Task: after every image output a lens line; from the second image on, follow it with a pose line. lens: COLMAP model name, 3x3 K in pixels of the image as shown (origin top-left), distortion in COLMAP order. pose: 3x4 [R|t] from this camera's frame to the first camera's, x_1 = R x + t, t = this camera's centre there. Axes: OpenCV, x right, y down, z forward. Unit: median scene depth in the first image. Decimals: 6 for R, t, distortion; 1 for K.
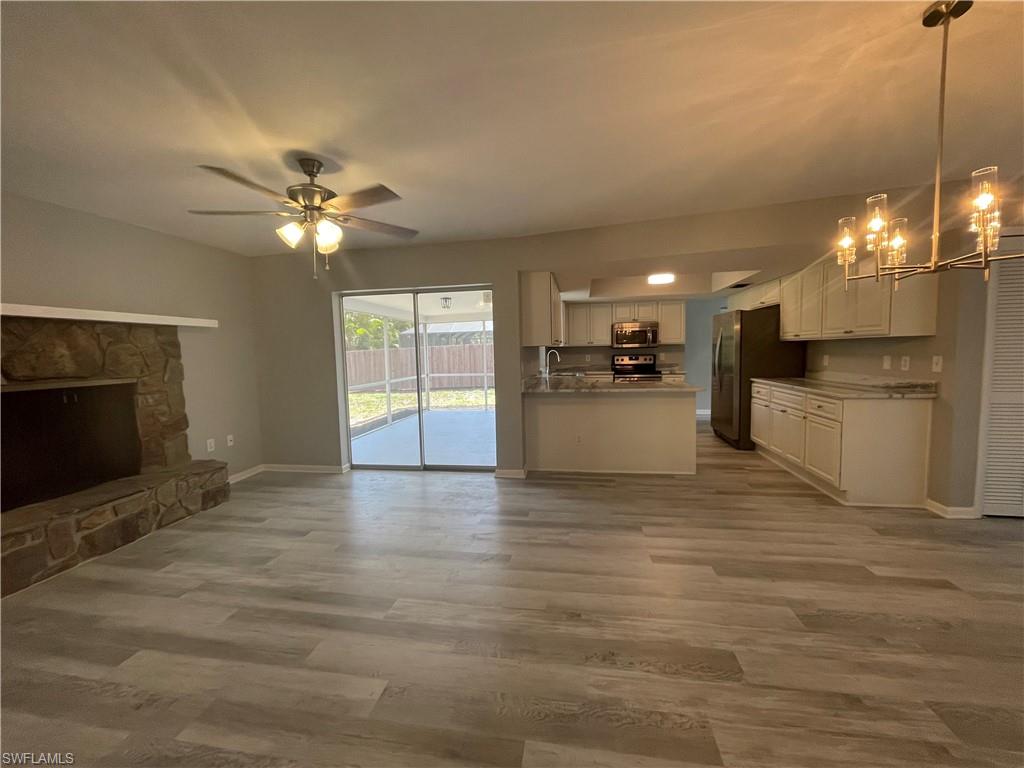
lens RADIAL K [[413.7, 0, 512.8], [0, 413.7, 380.1], [0, 0, 1]] dist [-0.000301, -0.000282]
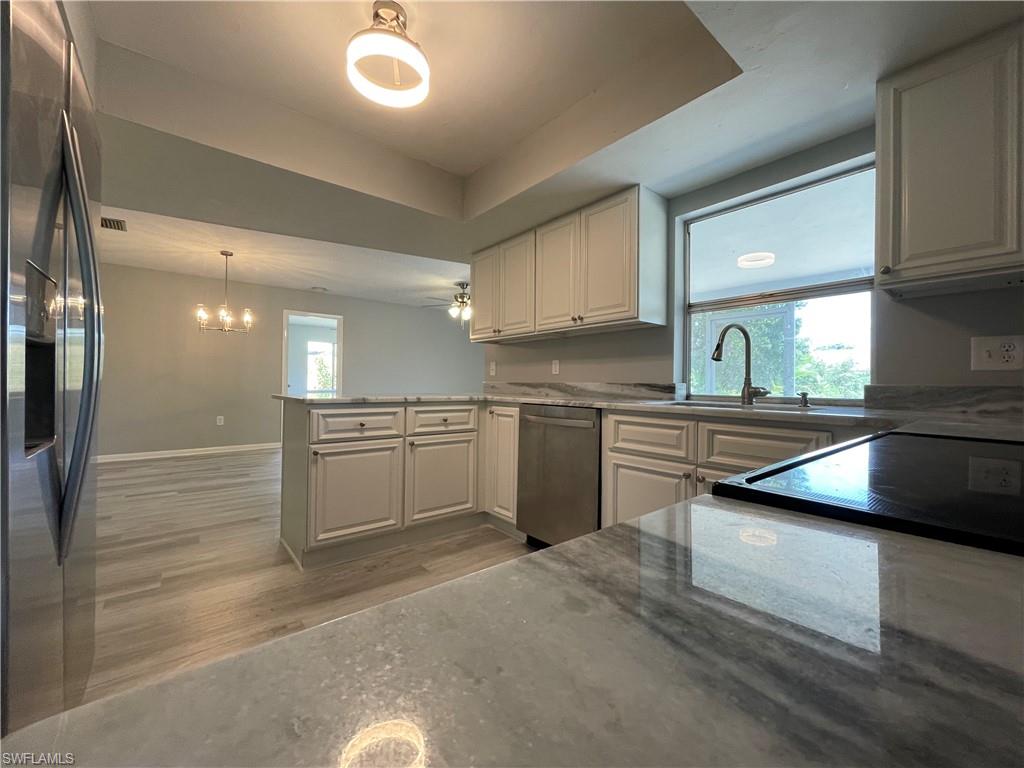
lens RADIAL K [[413.7, 0, 512.8], [0, 413.7, 380.1], [0, 0, 1]] dist [-0.000301, -0.000282]
pose [[-0.657035, 0.012642, -0.753754, 0.840226], [-0.048280, 0.997101, 0.058809, -0.077591], [0.752312, 0.075031, -0.654520, 2.046696]]
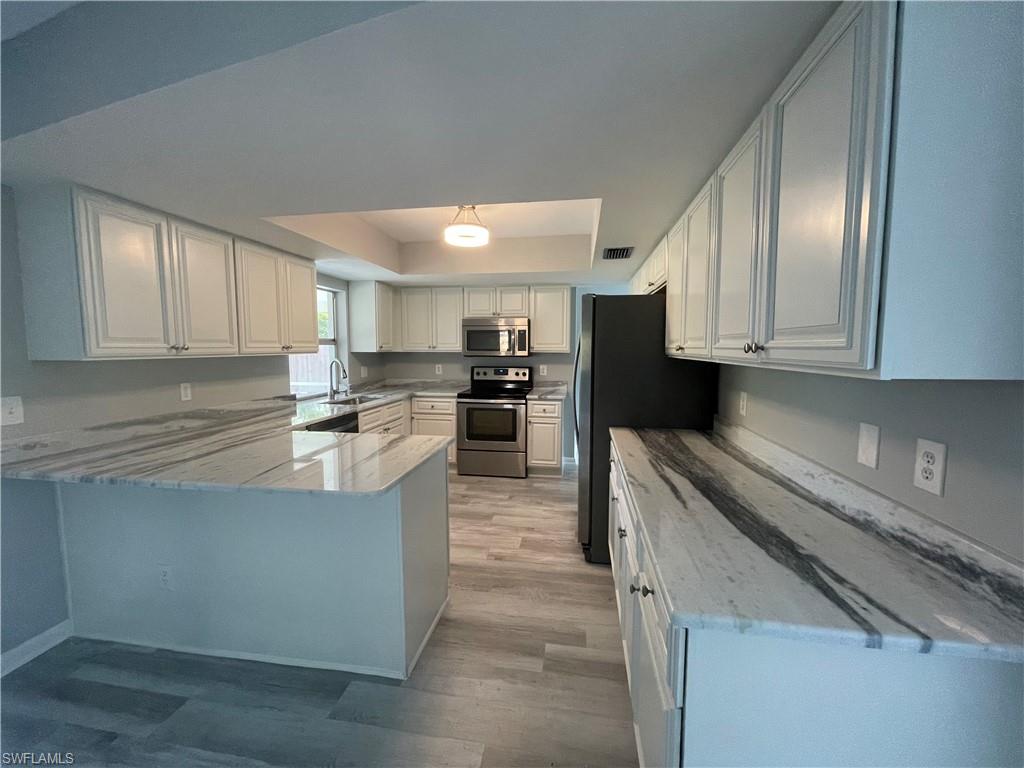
lens RADIAL K [[413.7, 0, 512.8], [0, 413.7, 380.1], [0, 0, 1]] dist [-0.000301, -0.000282]
pose [[0.999745, 0.022129, 0.004485, 0.670784], [-0.022164, 0.999723, 0.007976, -0.097669], [-0.004308, -0.008073, 0.999958, 0.728724]]
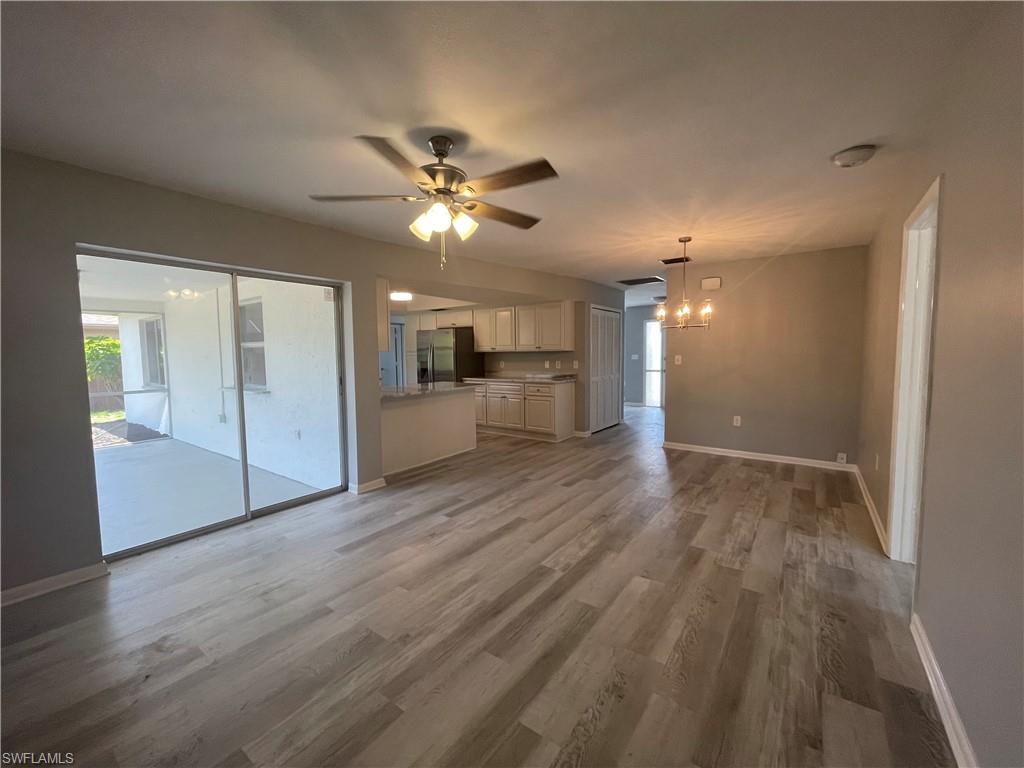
lens RADIAL K [[413.7, 0, 512.8], [0, 413.7, 380.1], [0, 0, 1]] dist [-0.000301, -0.000282]
pose [[0.441516, -0.040371, 0.896345, -0.884909], [0.063314, 0.997899, 0.013758, -0.008550], [-0.895017, 0.050676, 0.443144, 0.346482]]
